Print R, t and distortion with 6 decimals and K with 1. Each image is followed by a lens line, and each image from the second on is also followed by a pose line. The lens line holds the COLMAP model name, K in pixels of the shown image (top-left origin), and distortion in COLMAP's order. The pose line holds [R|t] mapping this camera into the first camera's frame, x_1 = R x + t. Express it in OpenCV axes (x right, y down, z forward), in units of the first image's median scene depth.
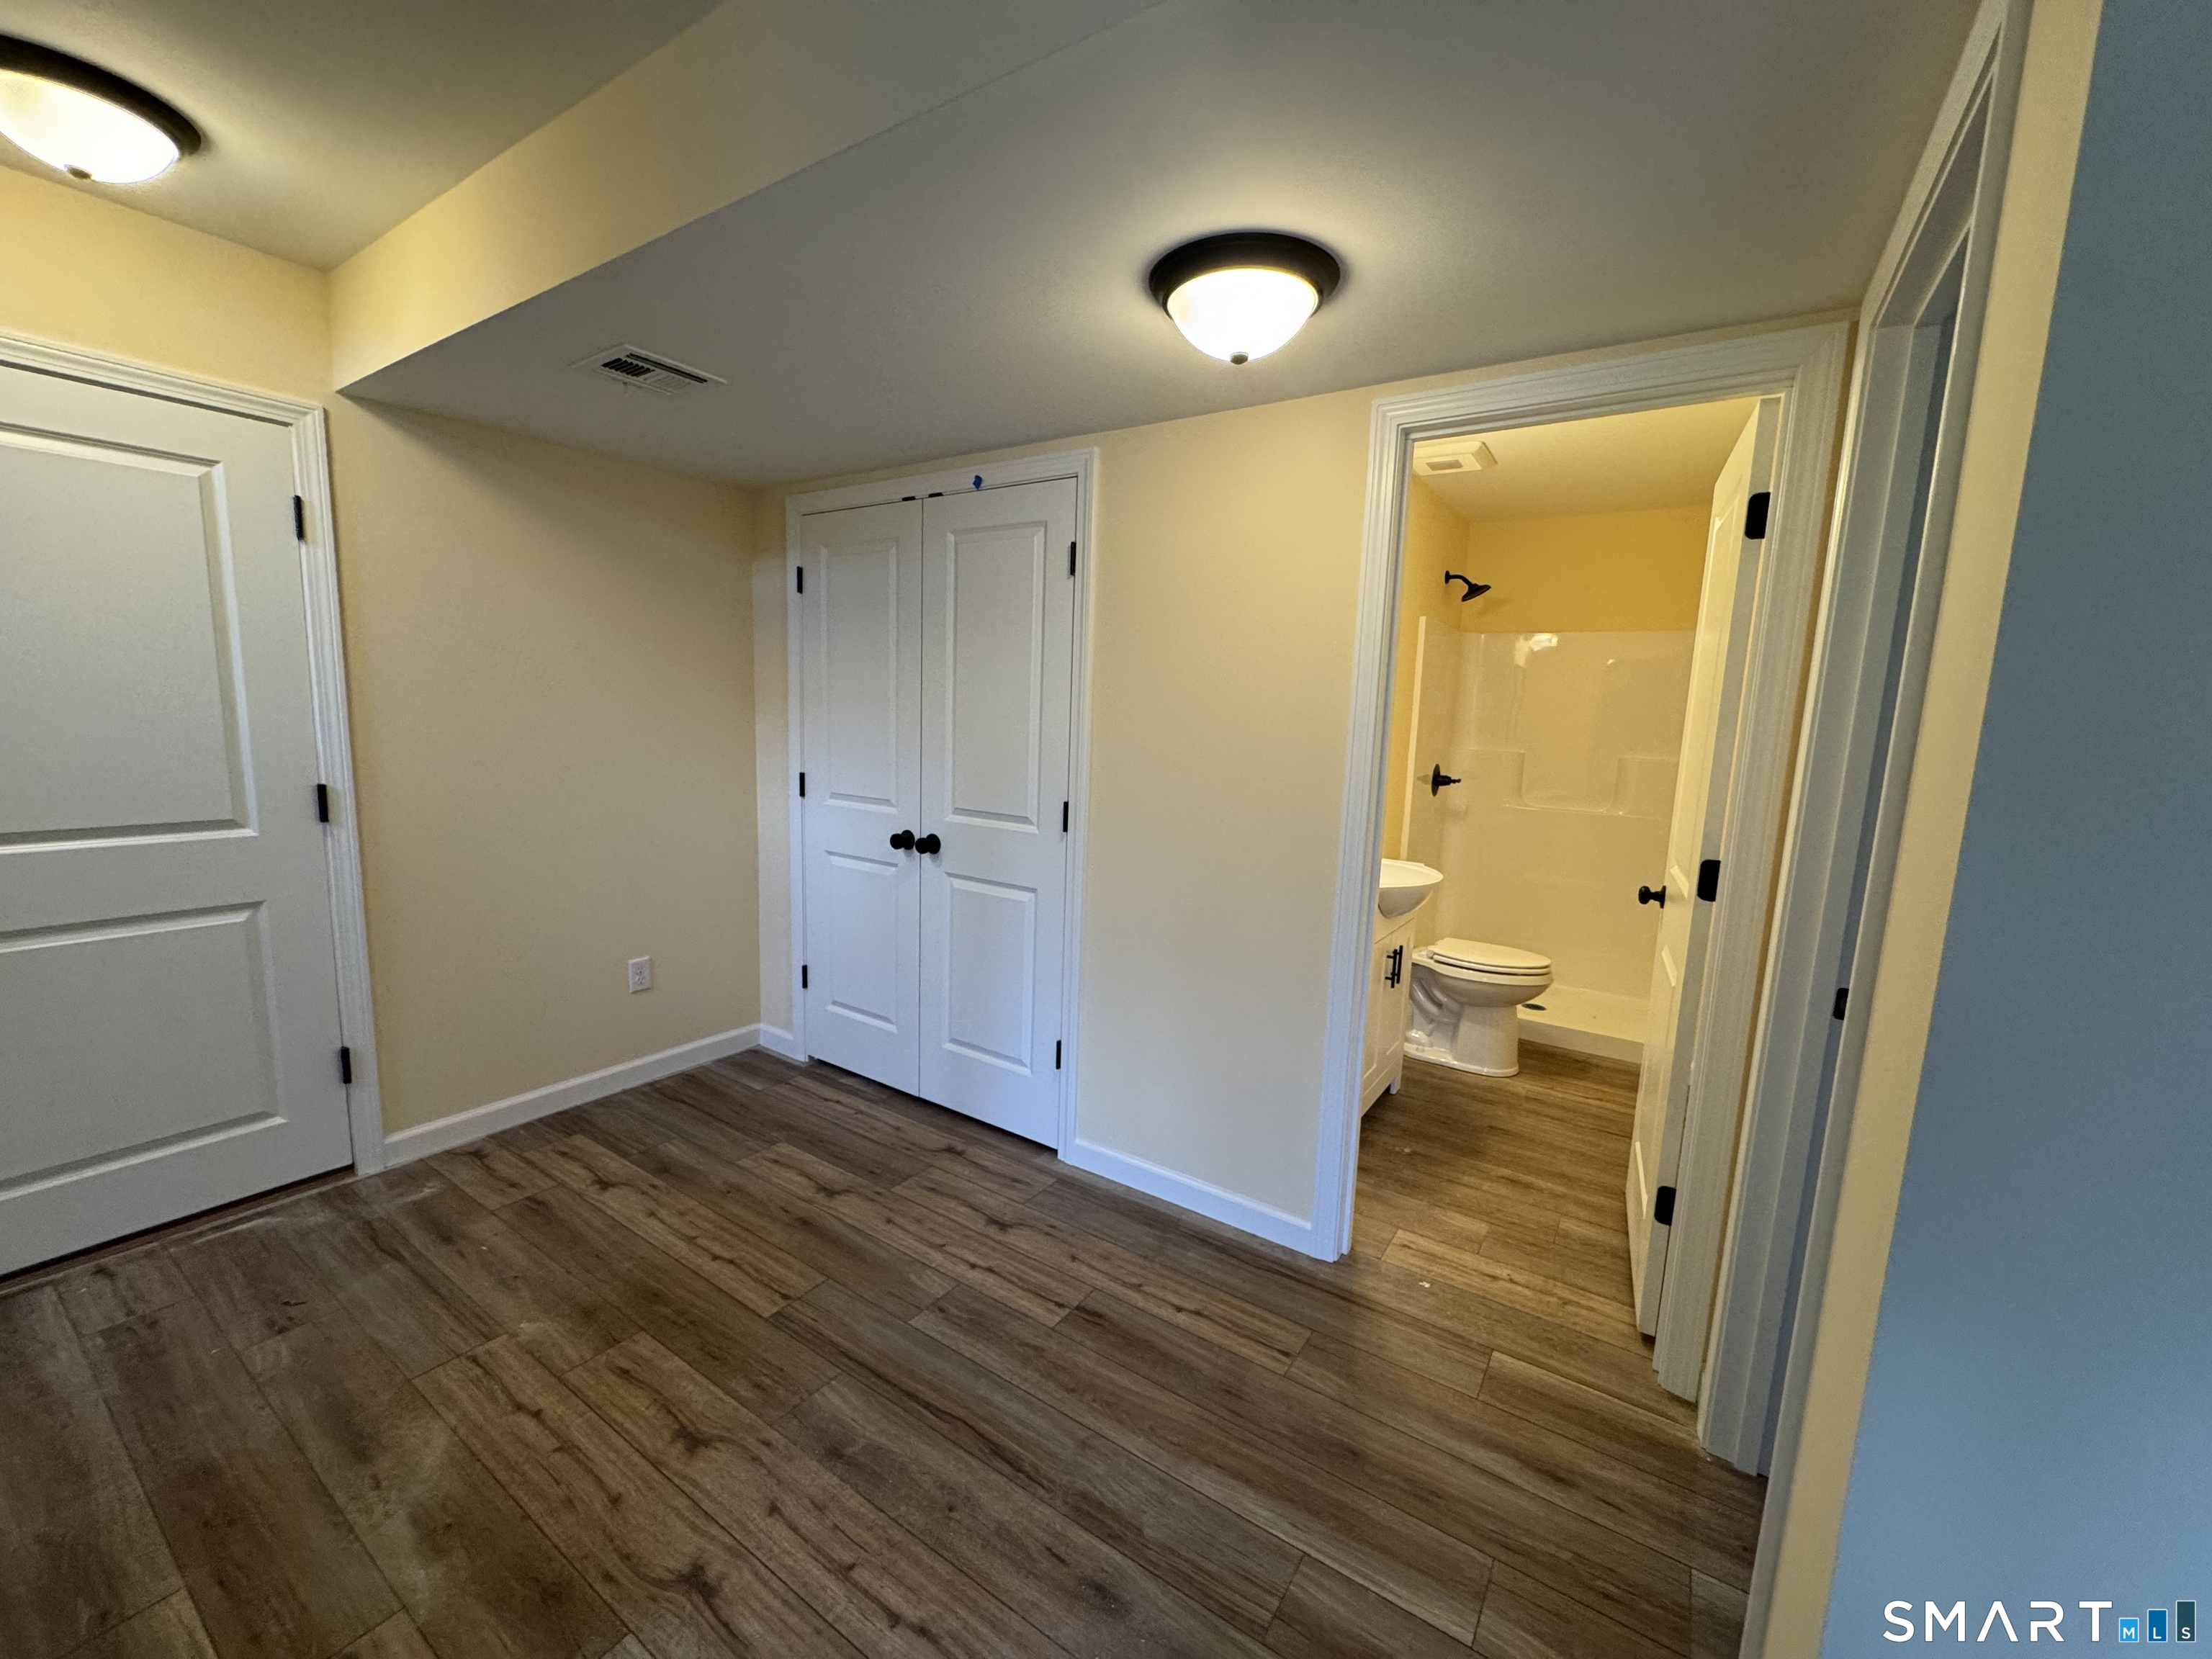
lens RADIAL K [[881.2, 0, 1104.2], [0, 881.2, 832.6], [0, 0, 1]] dist [-0.000166, -0.000362]
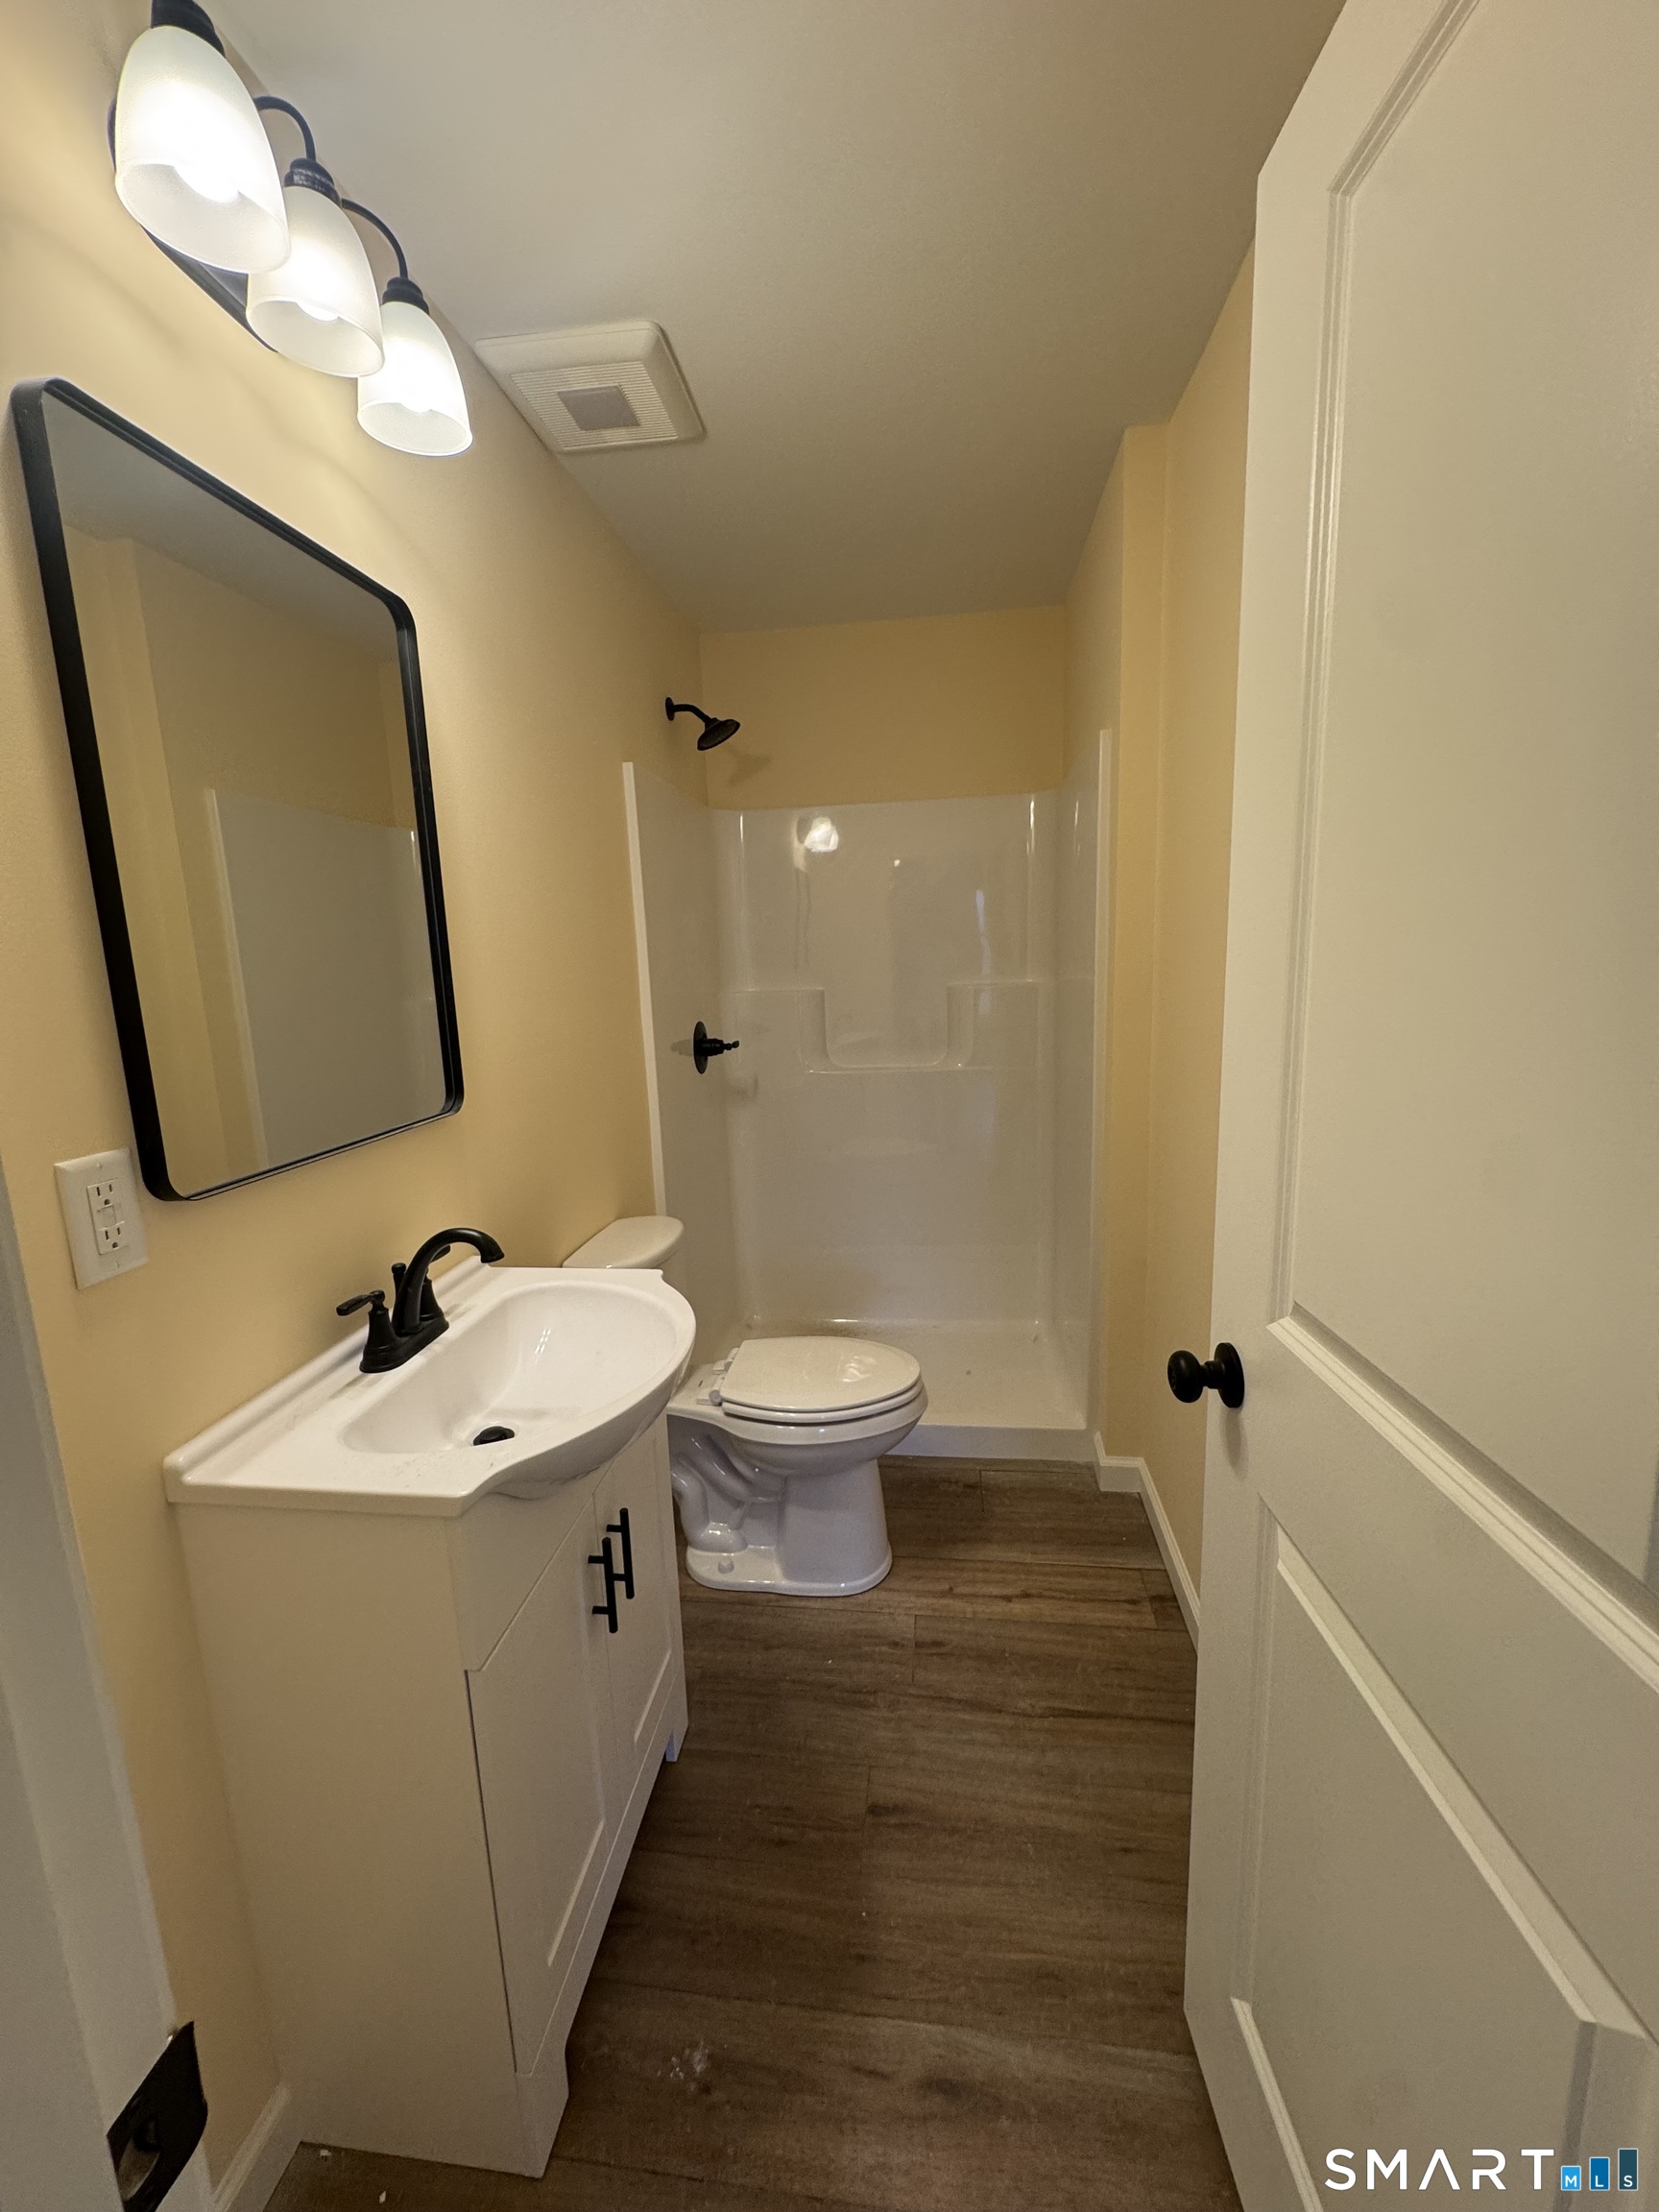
lens RADIAL K [[881.2, 0, 830.2], [0, 881.2, 1102.8], [0, 0, 1]] dist [-0.000166, -0.000362]
pose [[0.891887, -0.142399, 0.429254, 0.224771], [0.128573, 0.989809, 0.061211, -0.057000], [-0.433596, 0.000598, 0.901107, 0.486709]]
